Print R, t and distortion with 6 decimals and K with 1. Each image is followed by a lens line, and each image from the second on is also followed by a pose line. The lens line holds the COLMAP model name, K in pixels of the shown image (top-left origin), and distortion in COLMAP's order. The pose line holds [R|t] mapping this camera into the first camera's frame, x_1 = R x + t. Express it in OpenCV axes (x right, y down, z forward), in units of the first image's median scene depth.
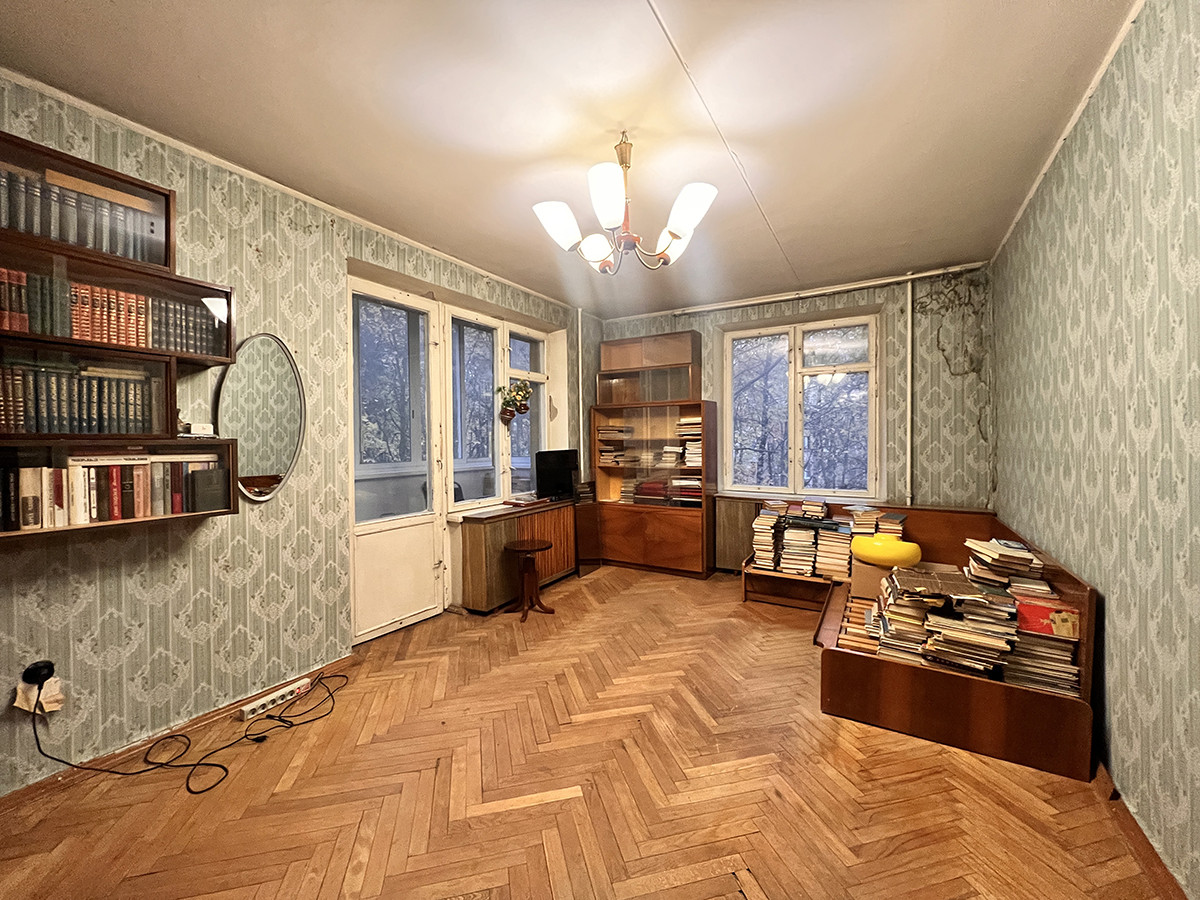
lens RADIAL K [[479.9, 0, 598.3], [0, 479.9, 444.4], [0, 0, 1]] dist [-0.000384, -0.000072]
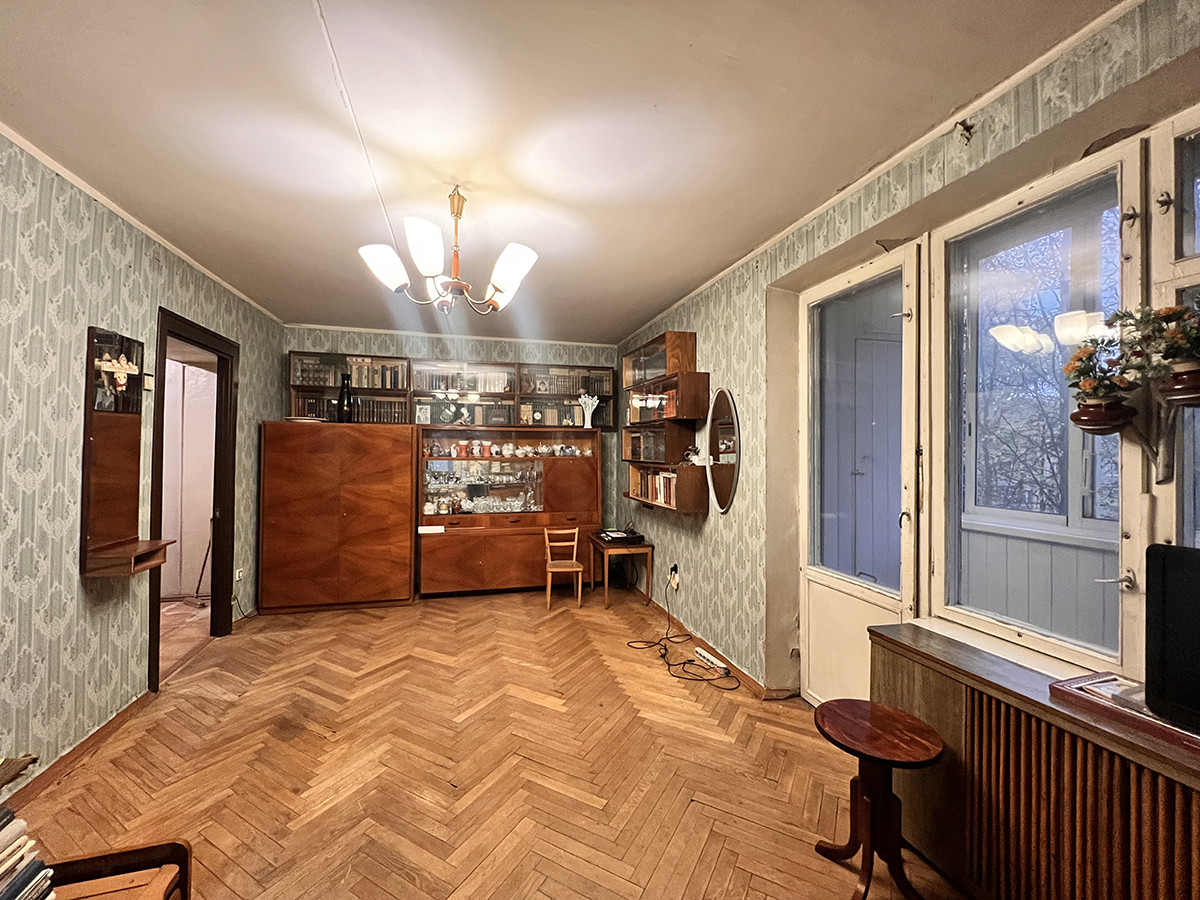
lens RADIAL K [[479.9, 0, 598.6], [0, 479.9, 445.4], [0, 0, 1]] dist [-0.000384, -0.000072]
pose [[-0.681766, -0.005619, -0.731549, 0.516351], [-0.004344, 0.999984, -0.003633, -0.064246], [0.731557, 0.000702, -0.681779, 1.642074]]
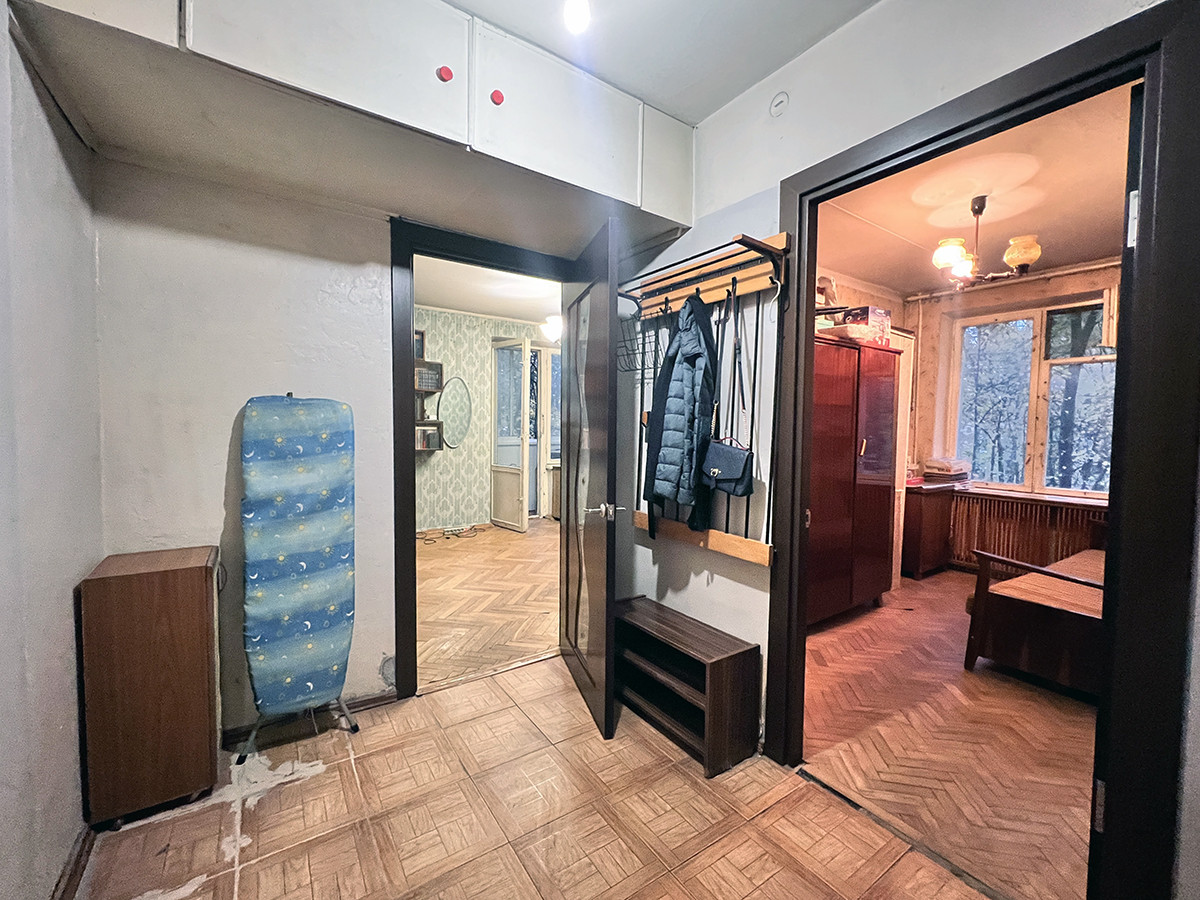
lens RADIAL K [[484.6, 0, 595.3], [0, 484.6, 446.5], [0, 0, 1]] dist [-0.002484, -0.000426]
pose [[0.908780, 0.041617, -0.415196, 0.926528], [-0.026361, 0.998752, 0.042410, -0.007949], [0.416443, -0.027596, 0.908743, -0.887499]]
